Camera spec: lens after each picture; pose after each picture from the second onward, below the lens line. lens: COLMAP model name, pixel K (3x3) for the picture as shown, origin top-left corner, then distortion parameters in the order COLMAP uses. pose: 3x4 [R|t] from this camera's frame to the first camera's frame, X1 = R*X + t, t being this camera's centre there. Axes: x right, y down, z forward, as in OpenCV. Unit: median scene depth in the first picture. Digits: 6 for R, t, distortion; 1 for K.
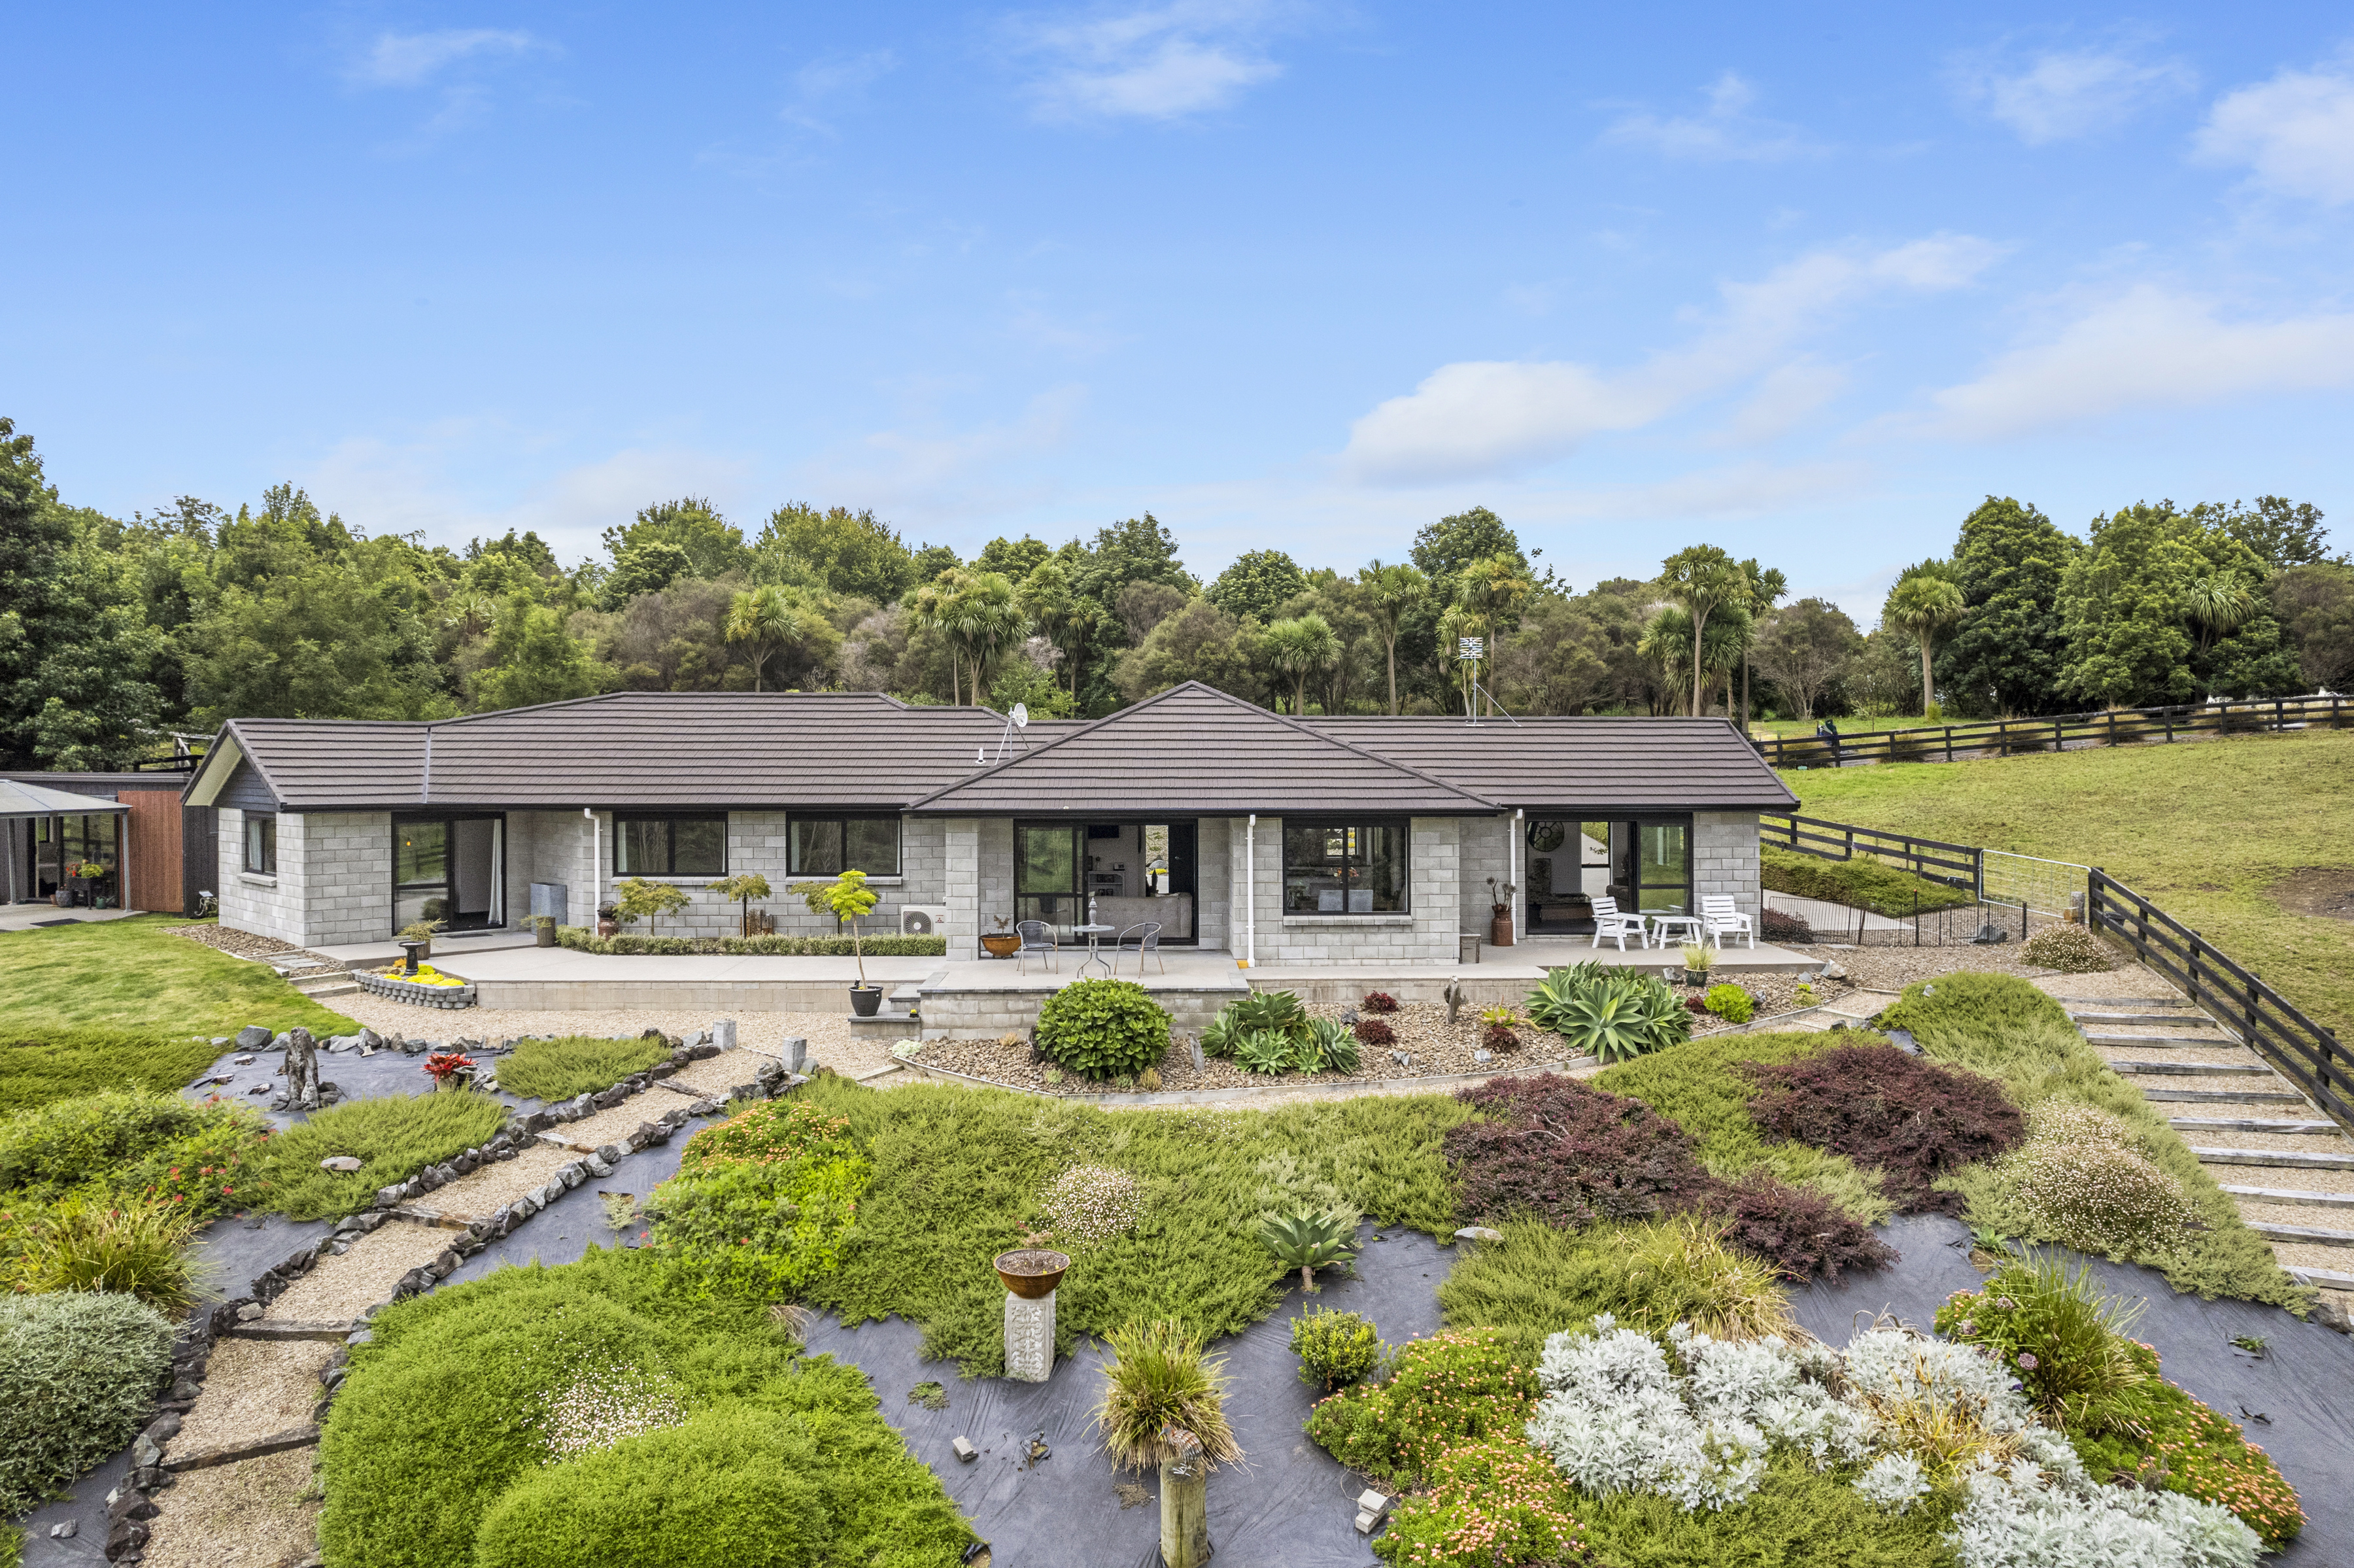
lens RADIAL K [[1514.4, 0, 1135.0], [0, 1514.4, 778.1], [0, 0, 1]] dist [-0.059856, 0.031326]
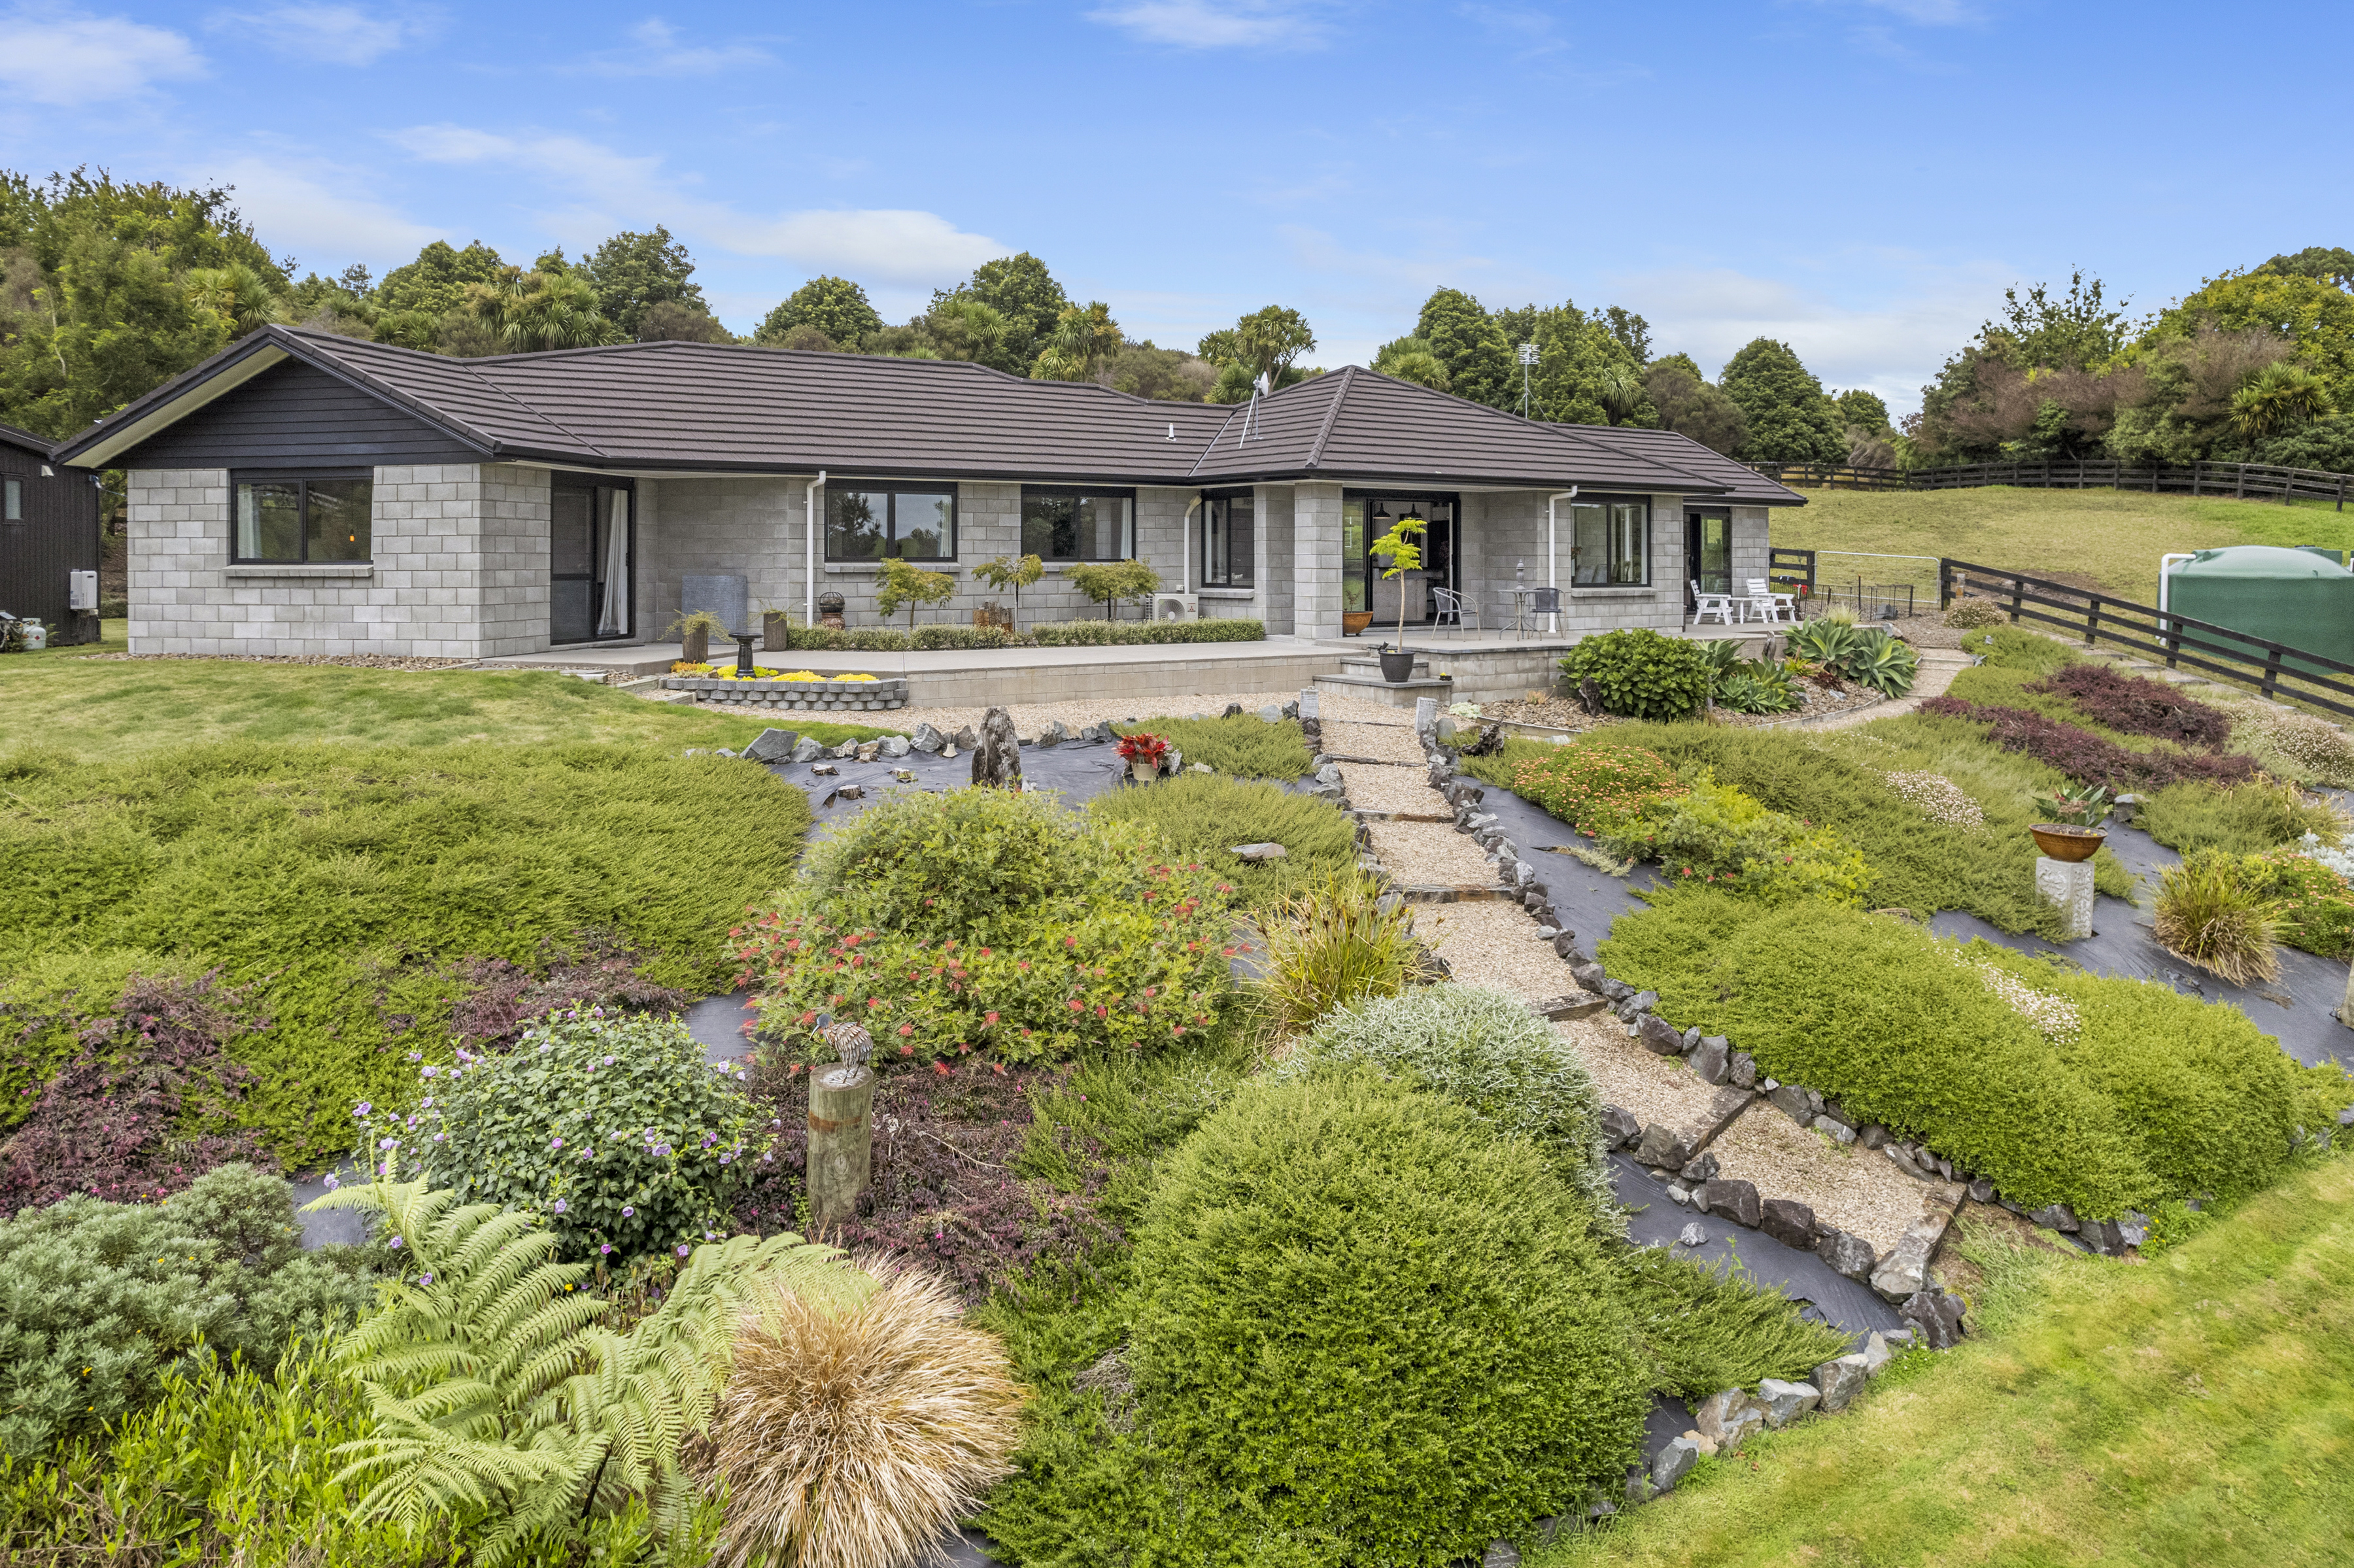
lens RADIAL K [[1514.4, 0, 1135.0], [0, 1514.4, 778.1], [0, 0, 1]] dist [-0.059856, 0.031326]
pose [[0.863374, -0.070305, 0.499642, -0.375890], [0.000886, 0.990455, 0.137837, 0.042369], [-0.504564, -0.118562, 0.855195, 0.136647]]
